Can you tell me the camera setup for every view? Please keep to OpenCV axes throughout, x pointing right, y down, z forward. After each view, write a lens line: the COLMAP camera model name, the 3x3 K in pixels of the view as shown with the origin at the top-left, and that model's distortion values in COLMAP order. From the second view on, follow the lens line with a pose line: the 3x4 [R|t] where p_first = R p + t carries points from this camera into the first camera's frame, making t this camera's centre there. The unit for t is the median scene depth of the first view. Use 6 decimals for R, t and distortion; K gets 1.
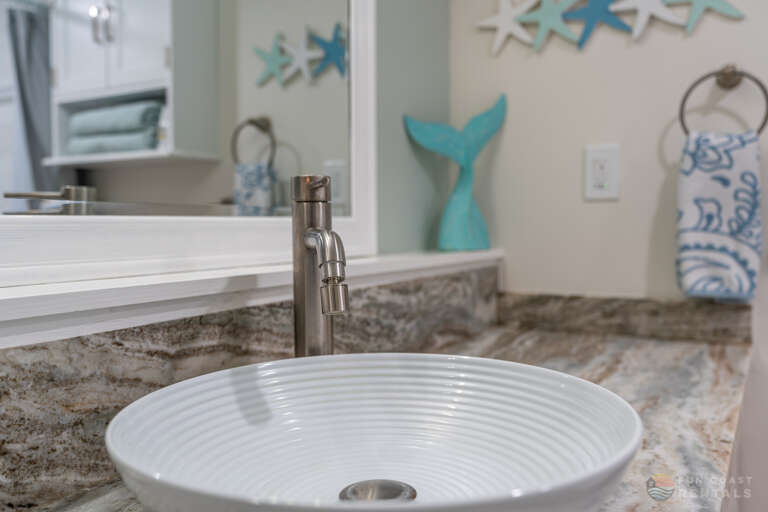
lens RADIAL K [[705.2, 0, 383.7], [0, 705.2, 254.3], [0, 0, 1]] dist [-0.022424, 0.000000]
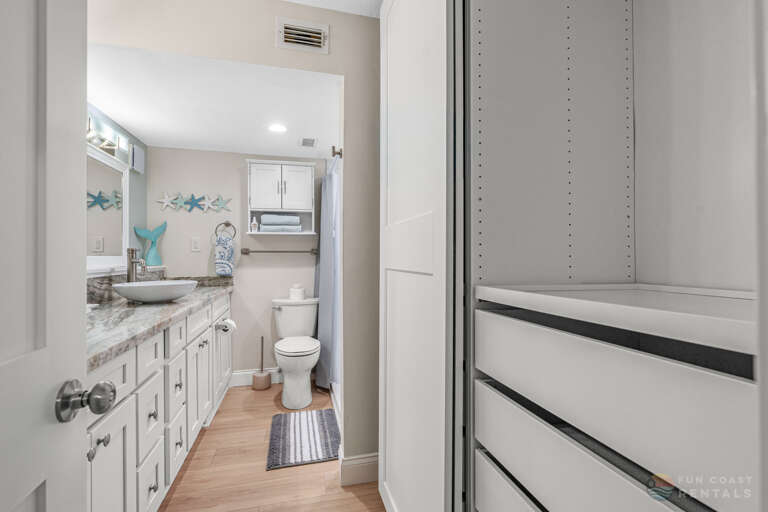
lens RADIAL K [[352.5, 0, 381.5], [0, 352.5, 252.4], [0, 0, 1]] dist [0.002815, -0.000363]
pose [[0.730182, 0.007976, 0.683206, -0.280518], [0.031350, 0.998488, -0.045163, 0.047897], [-0.682533, 0.054396, 0.728827, -1.155453]]
